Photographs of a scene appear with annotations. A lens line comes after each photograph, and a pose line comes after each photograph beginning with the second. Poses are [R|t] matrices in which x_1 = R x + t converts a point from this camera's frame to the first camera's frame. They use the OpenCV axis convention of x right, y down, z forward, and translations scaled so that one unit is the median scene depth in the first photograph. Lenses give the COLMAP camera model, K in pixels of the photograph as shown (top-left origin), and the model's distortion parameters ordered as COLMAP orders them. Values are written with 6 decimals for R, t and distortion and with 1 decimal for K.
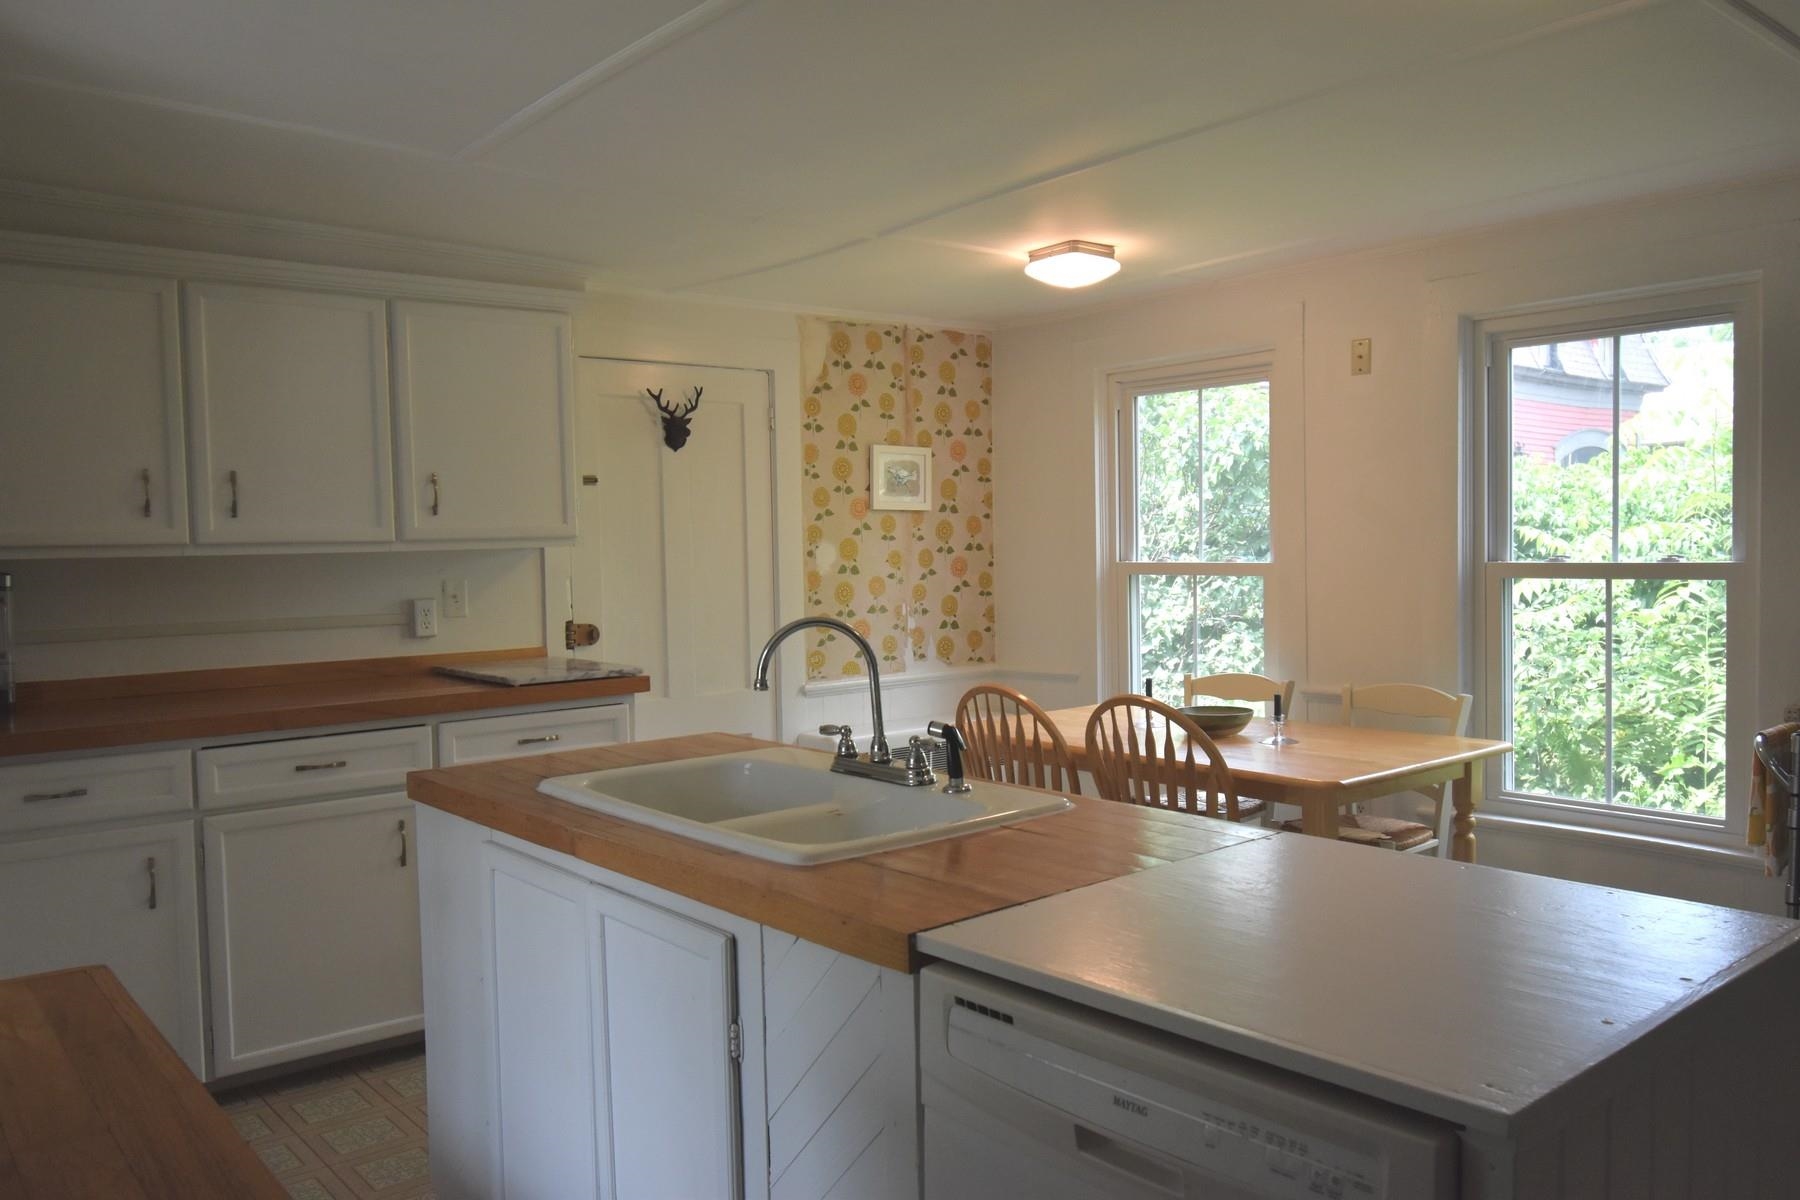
lens RADIAL K [[1377.9, 0, 895.0], [0, 1377.9, 606.0], [0, 0, 1]] dist [0.004681, 0.001812]
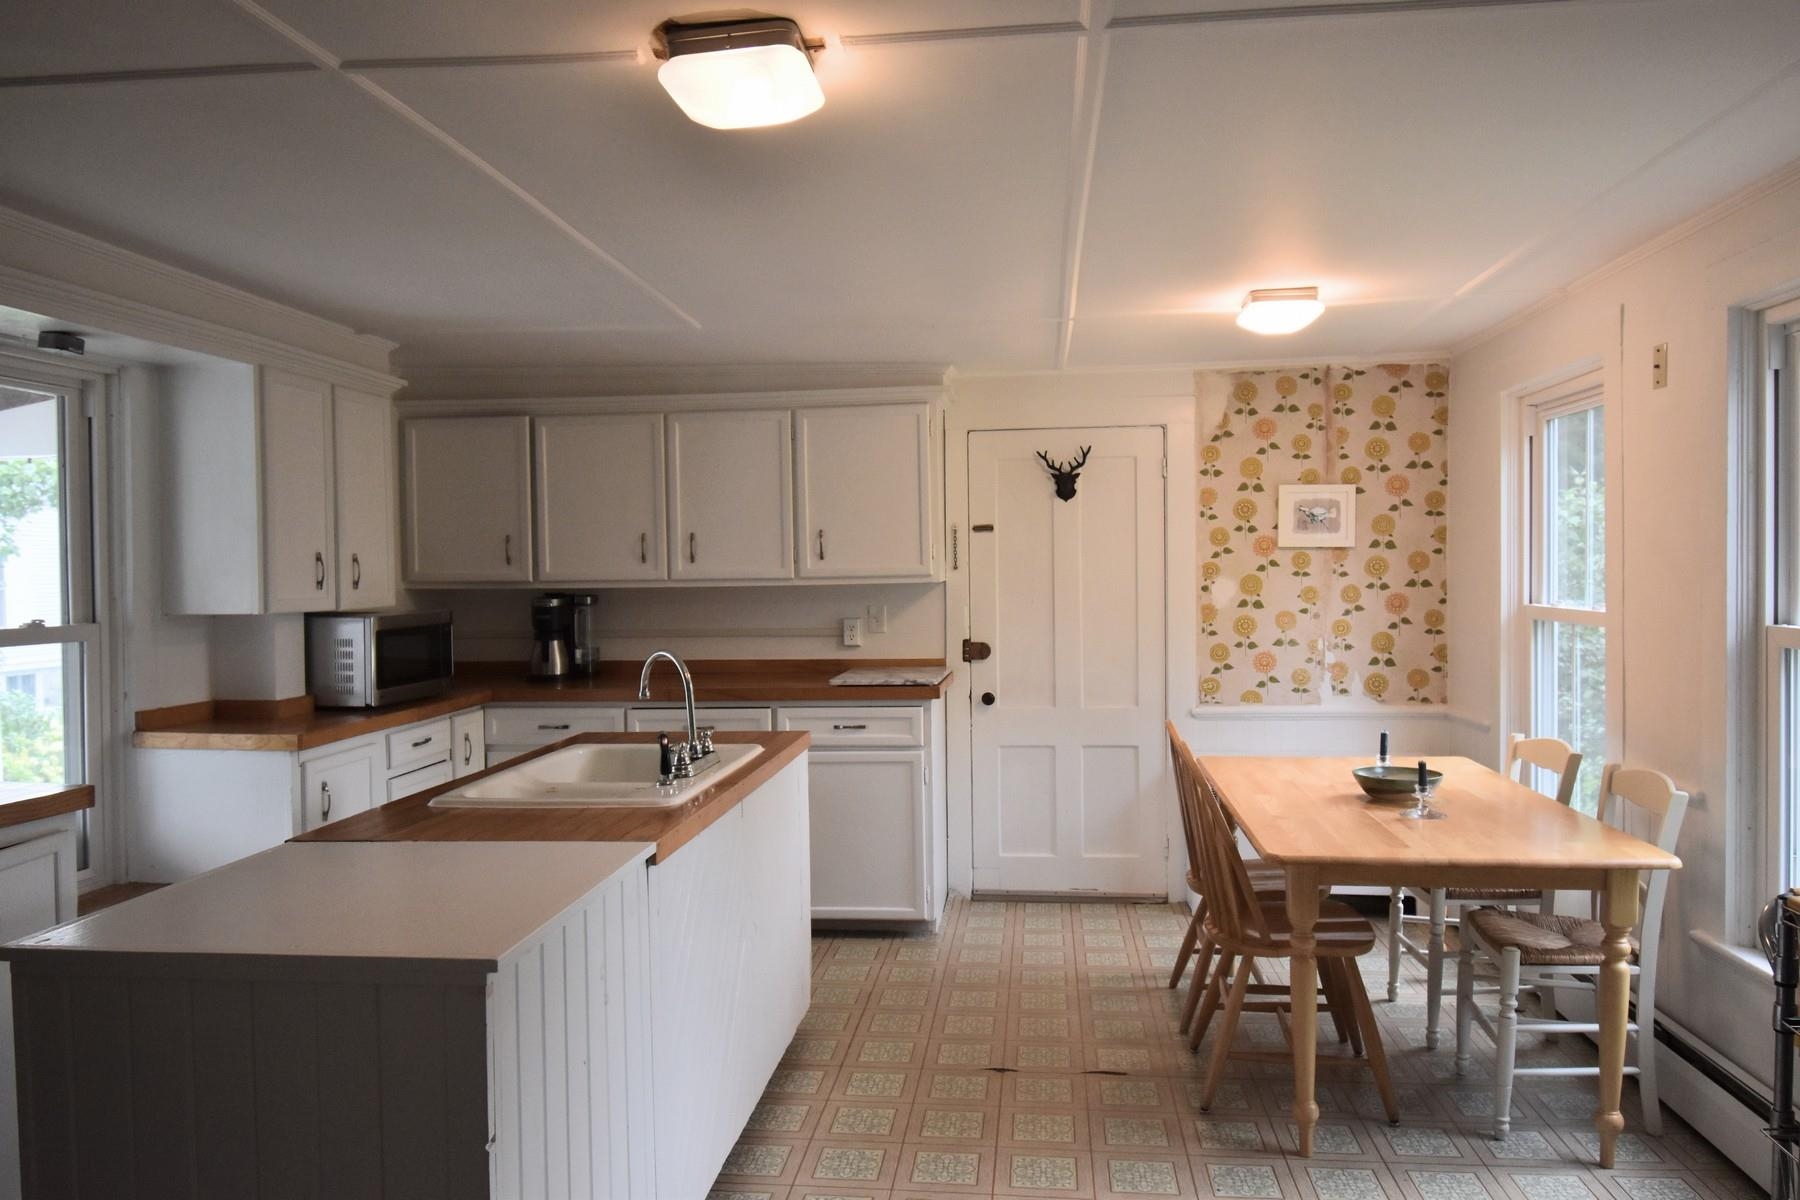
lens RADIAL K [[1256.8, 0, 900.0], [0, 1256.8, 600.0], [0, 0, 1]] dist [0.014569, -0.041784]
pose [[0.685681, 0.027482, -0.727383, 0.483174], [-0.032796, 0.999439, 0.006845, -0.026952], [0.727163, 0.019162, 0.686197, 0.136682]]
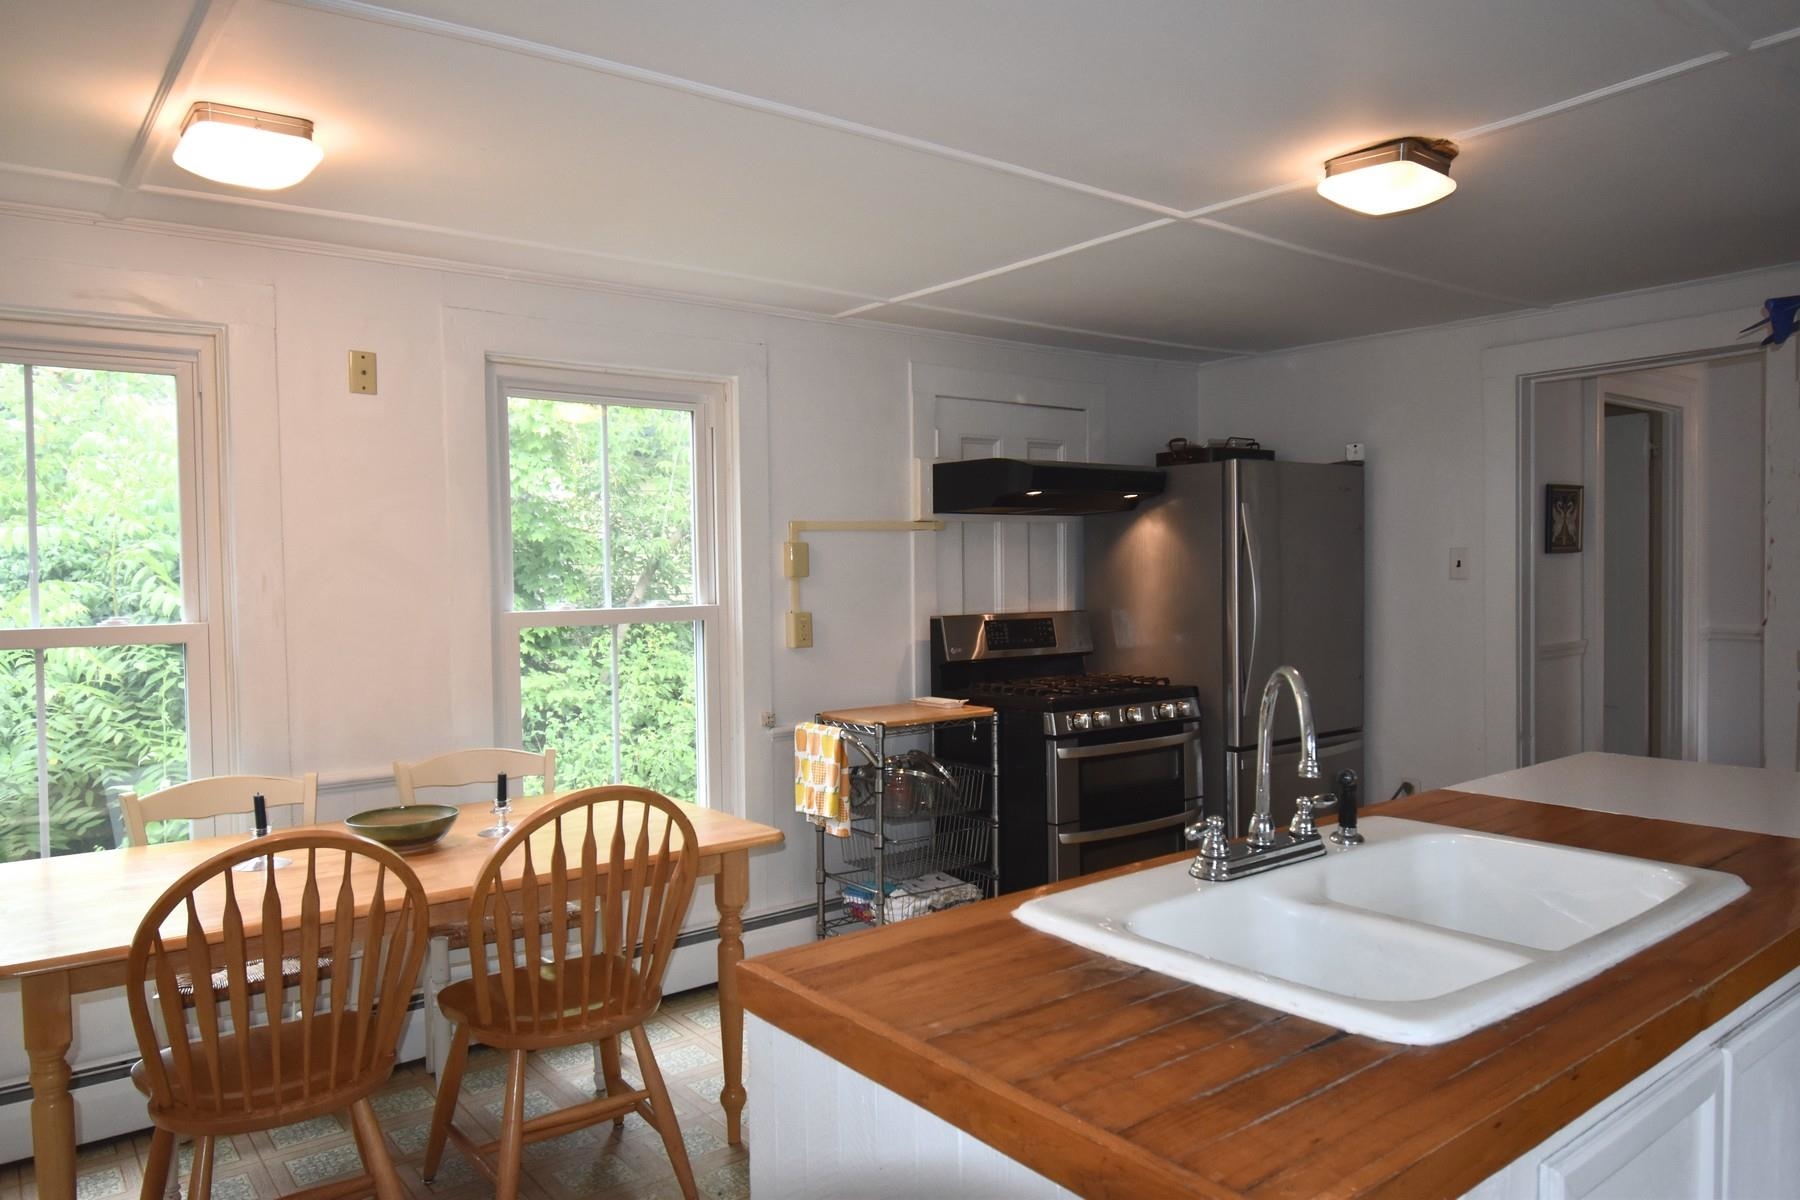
lens RADIAL K [[1210.6, 0, 905.2], [0, 1210.6, 604.8], [0, 0, 1]] dist [0.011094, -0.026021]
pose [[0.028405, -0.011271, 0.999533, -0.331070], [0.065121, 0.997833, 0.009401, -0.021019], [-0.997473, 0.064824, 0.029077, 0.556086]]
